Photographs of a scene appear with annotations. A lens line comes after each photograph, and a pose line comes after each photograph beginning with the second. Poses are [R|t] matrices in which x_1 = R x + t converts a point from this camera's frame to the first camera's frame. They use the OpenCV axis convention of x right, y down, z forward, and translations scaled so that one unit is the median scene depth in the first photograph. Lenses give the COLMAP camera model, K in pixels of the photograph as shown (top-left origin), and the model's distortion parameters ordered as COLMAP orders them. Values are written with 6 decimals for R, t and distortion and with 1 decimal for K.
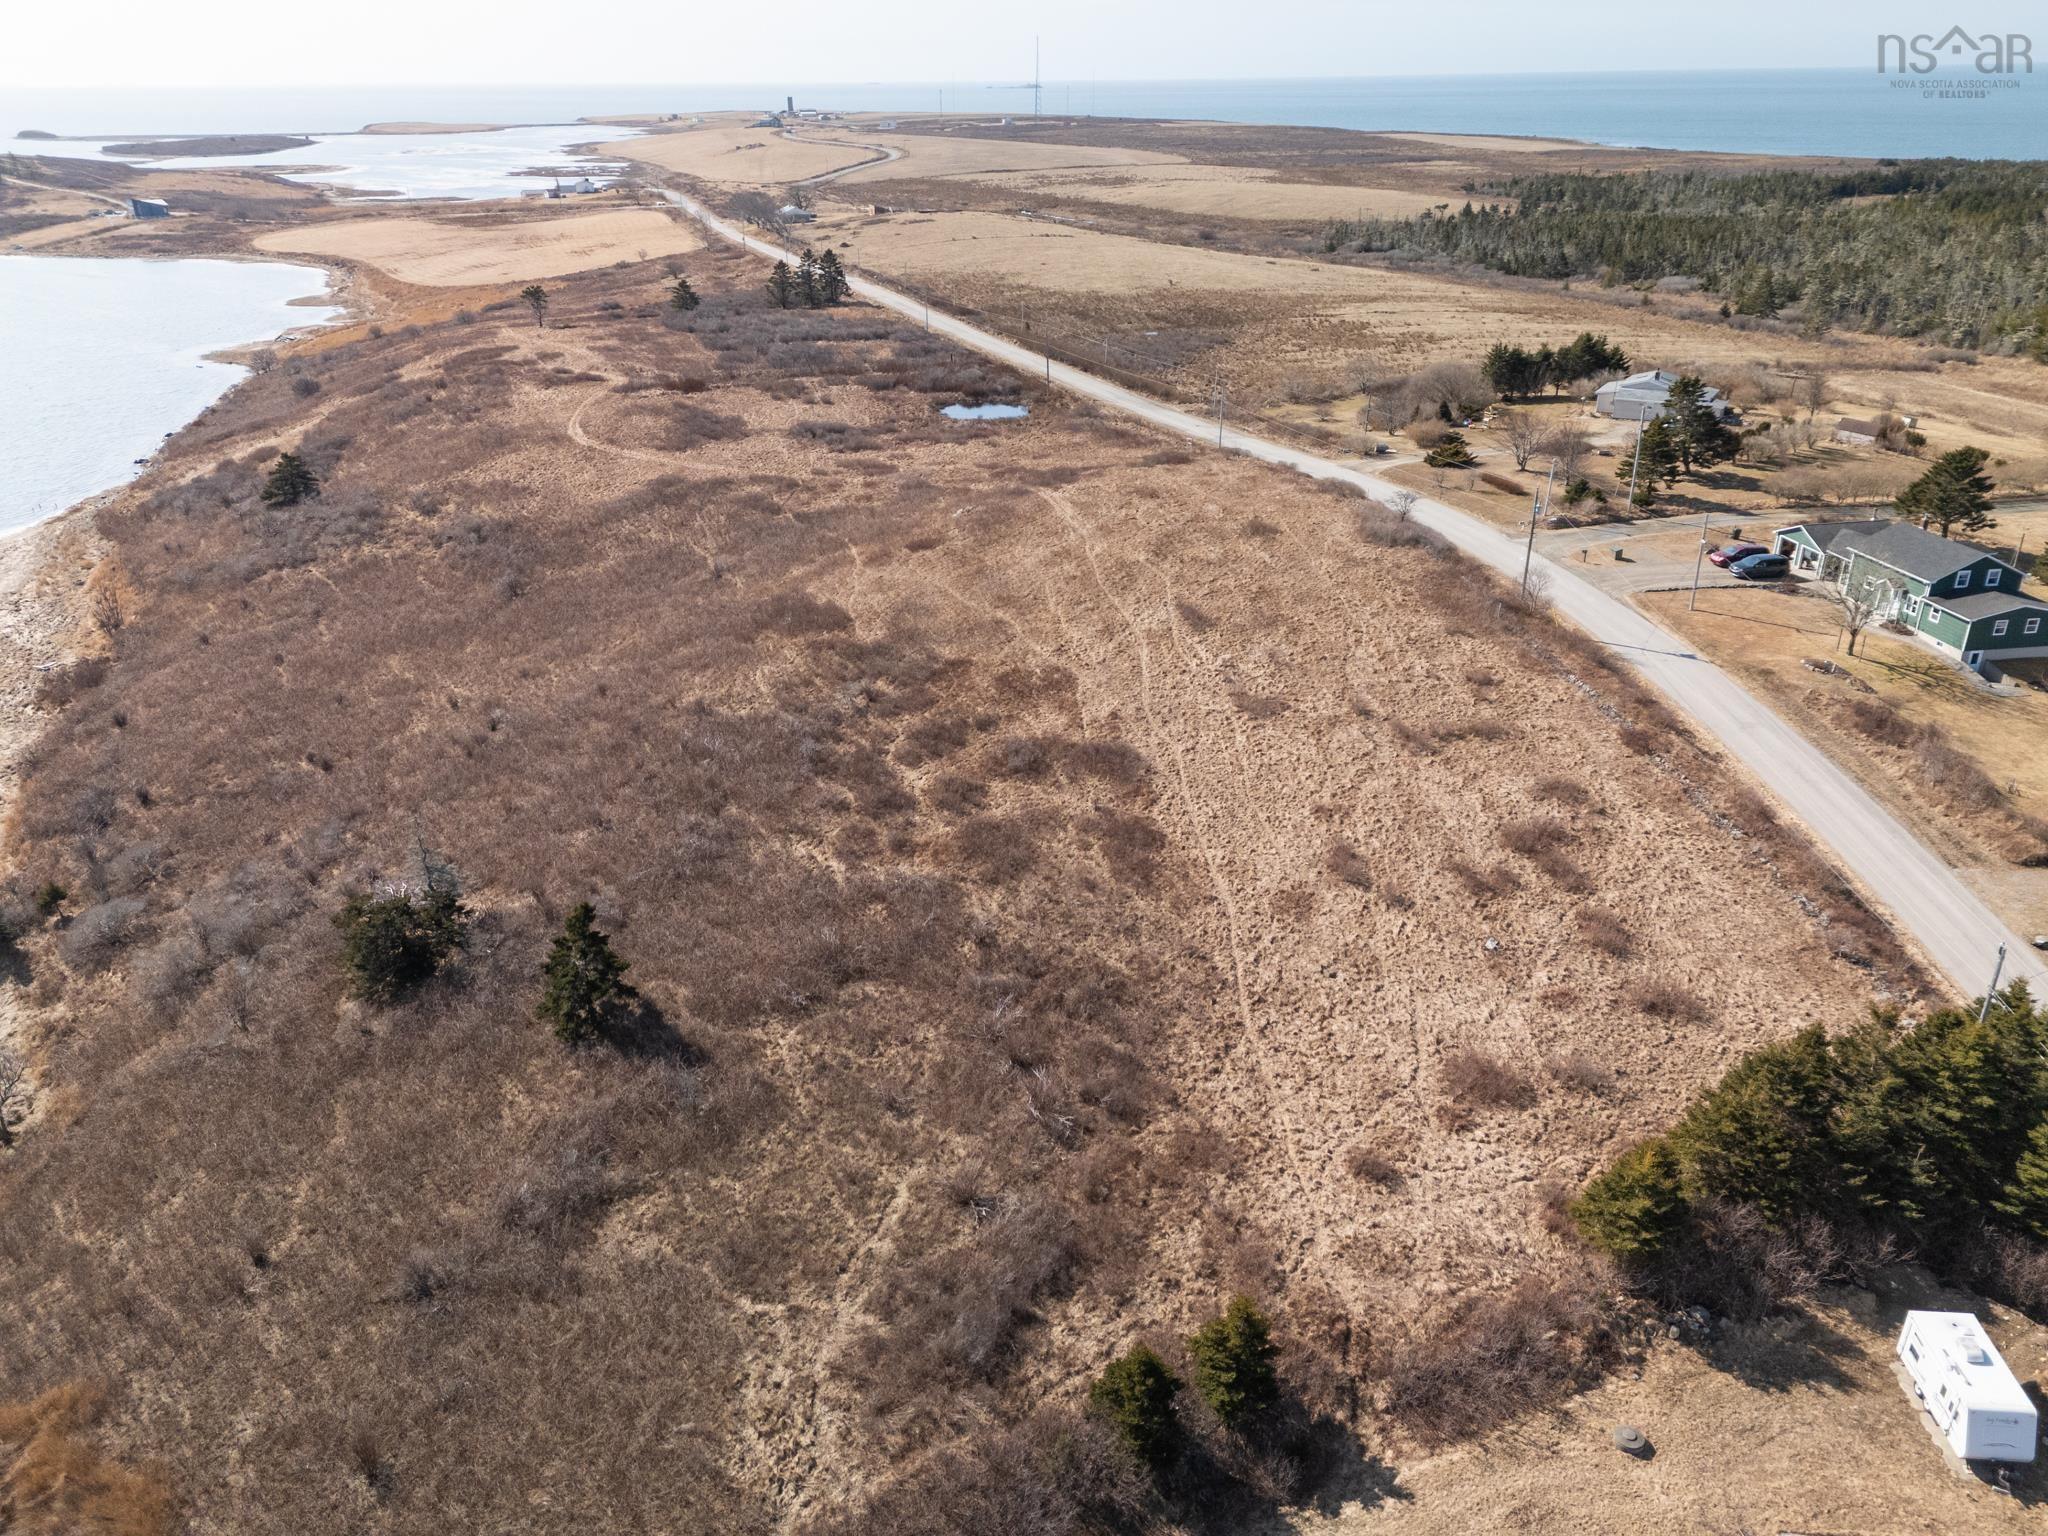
lens RADIAL K [[1502.4, 0, 1024.0], [0, 1502.4, 768.0], [0, 0, 1]] dist [0.078088, -0.066825]
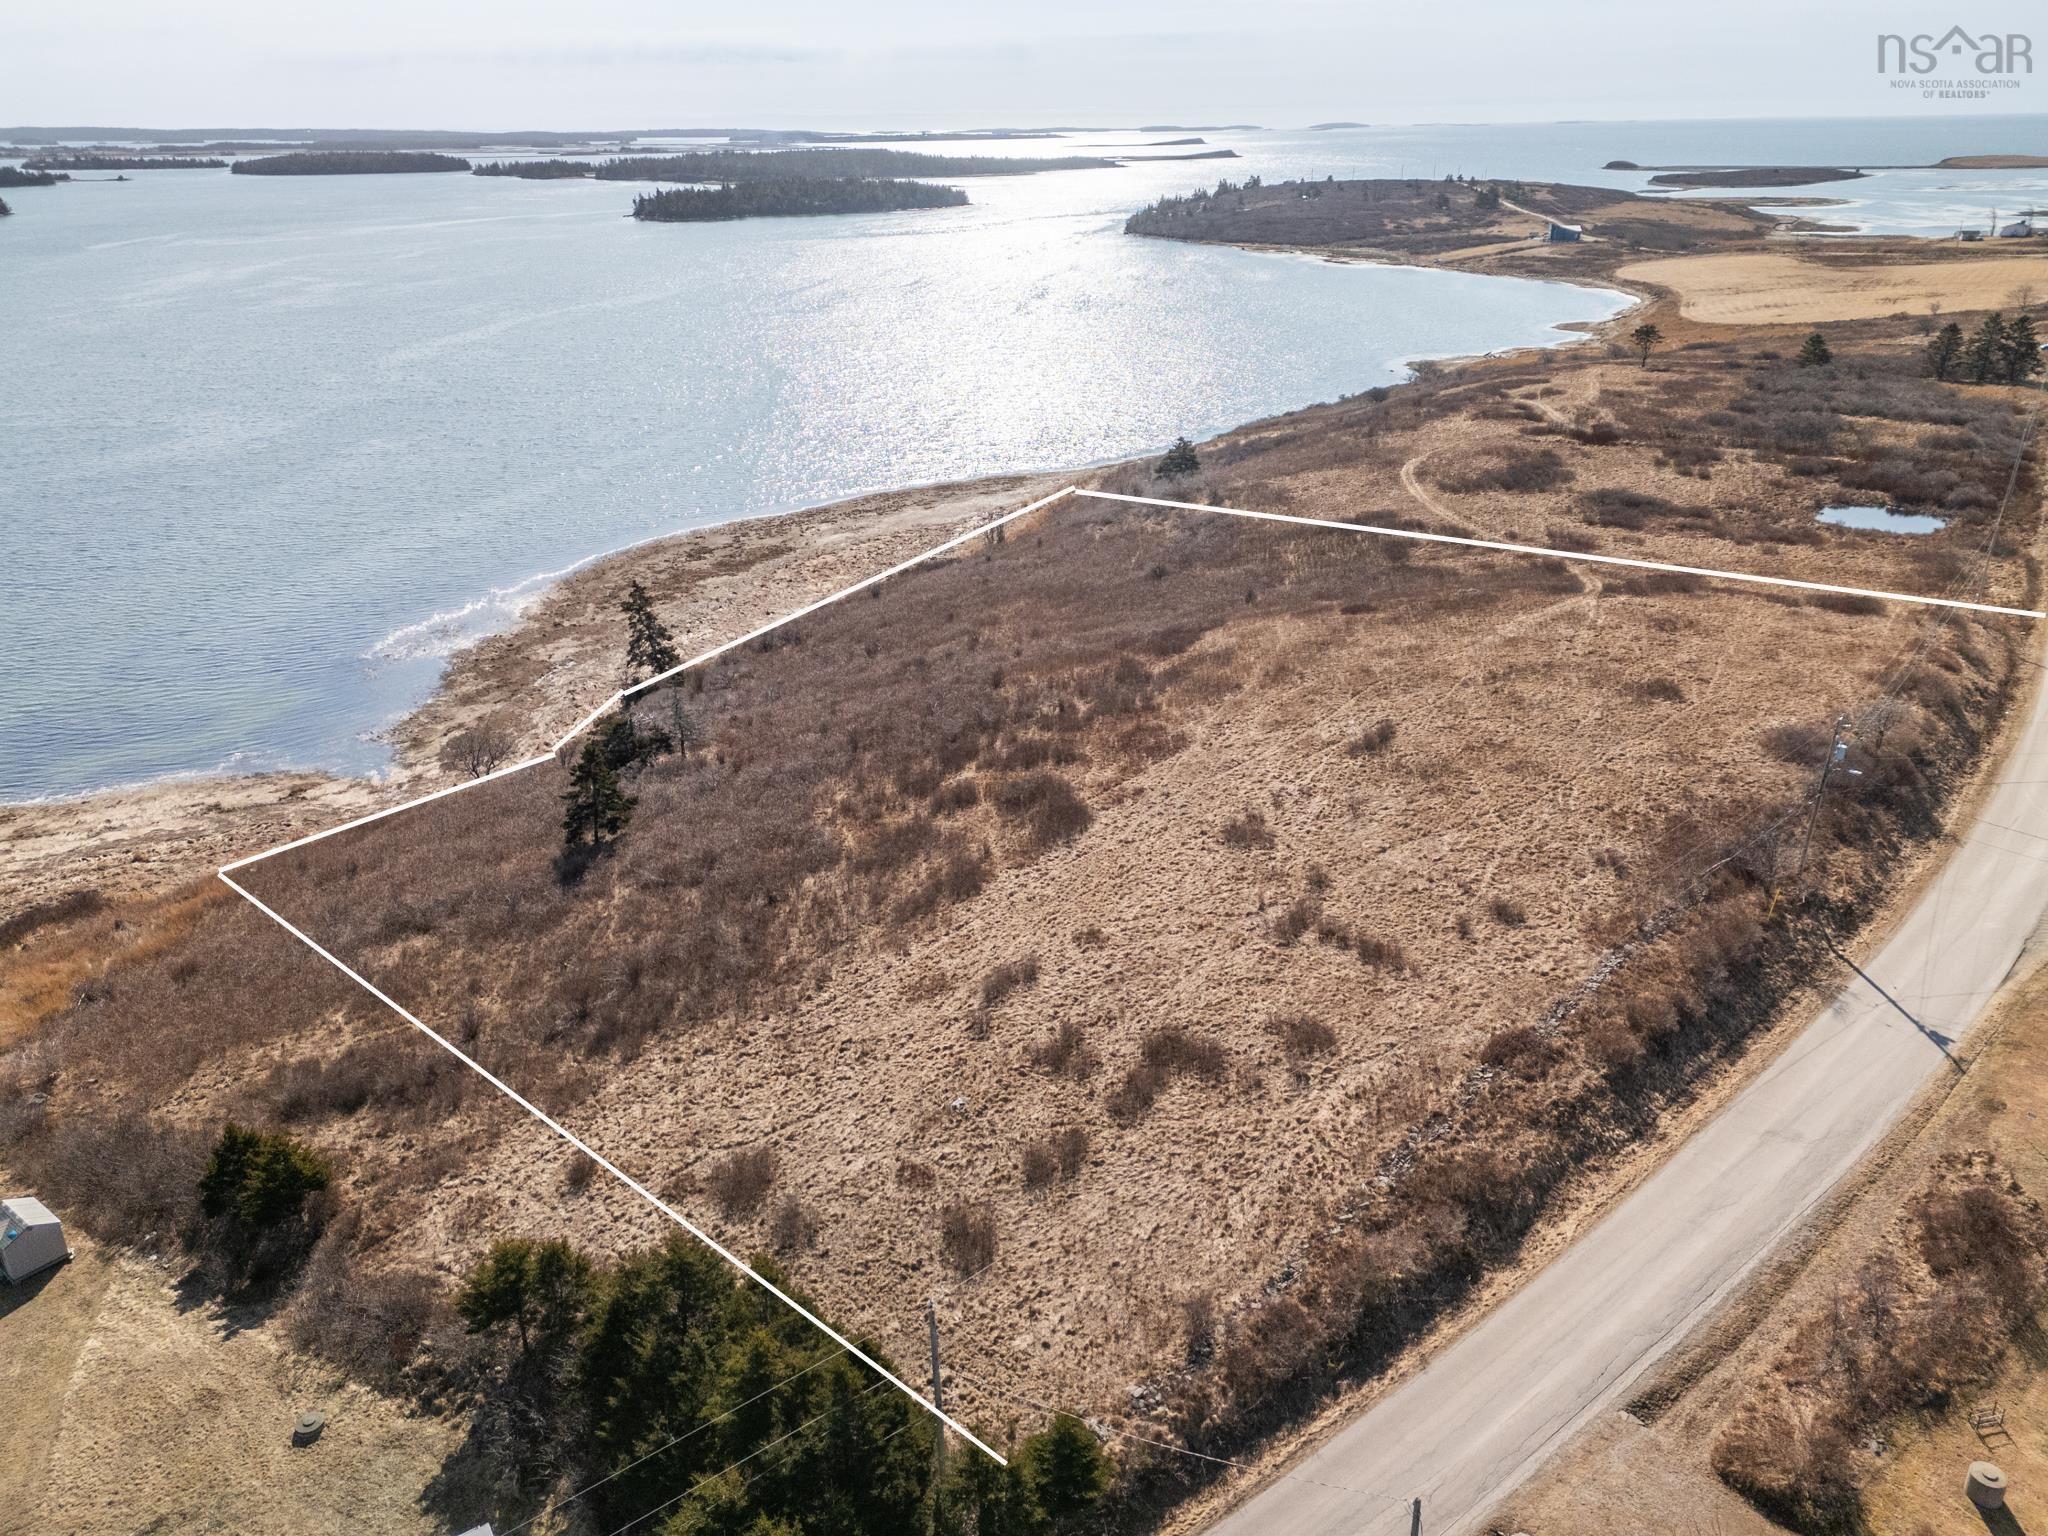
lens RADIAL K [[1496.2, 0, 1024.0], [0, 1496.2, 768.0], [0, 0, 1]] dist [0.057881, -0.006697]
pose [[0.604465, 0.320948, -0.729119, 0.754219], [-0.333049, 0.933240, 0.134690, -0.162713], [0.723672, 0.161417, 0.671002, 0.337043]]
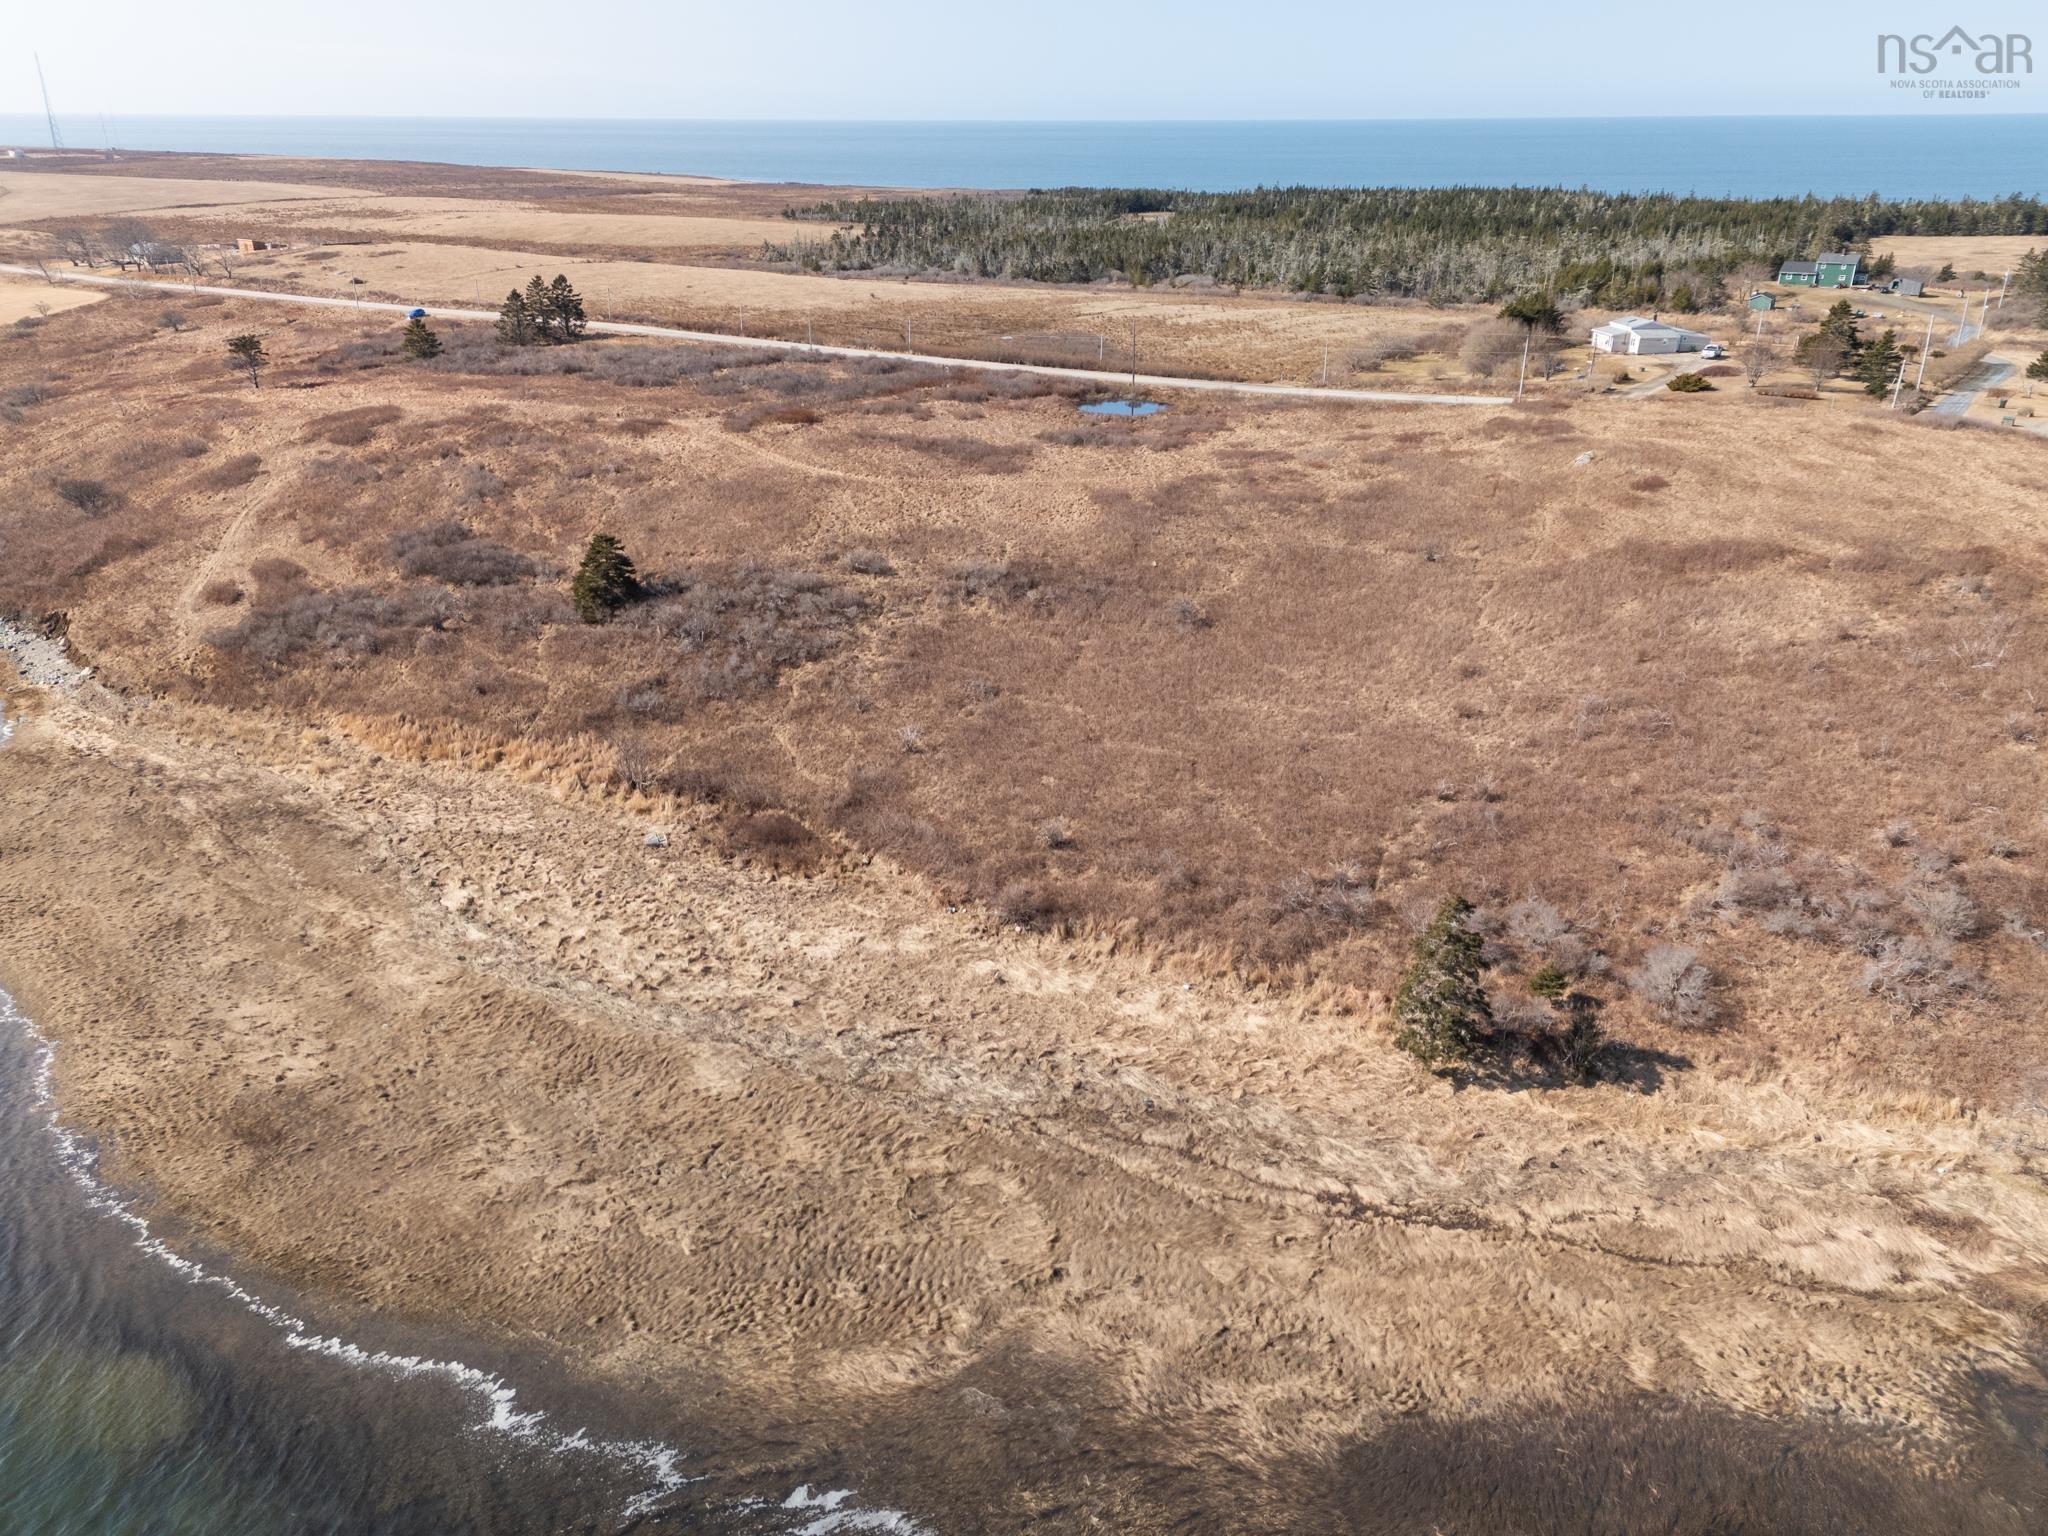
lens RADIAL K [[1502.4, 0, 1024.0], [0, 1502.4, 768.0], [0, 0, 1]] dist [0.078088, -0.066825]
pose [[0.814830, -0.222051, 0.535486, -1.496279], [0.234893, 0.970969, 0.045206, -0.156381], [-0.529979, 0.088947, 0.843333, 0.510321]]
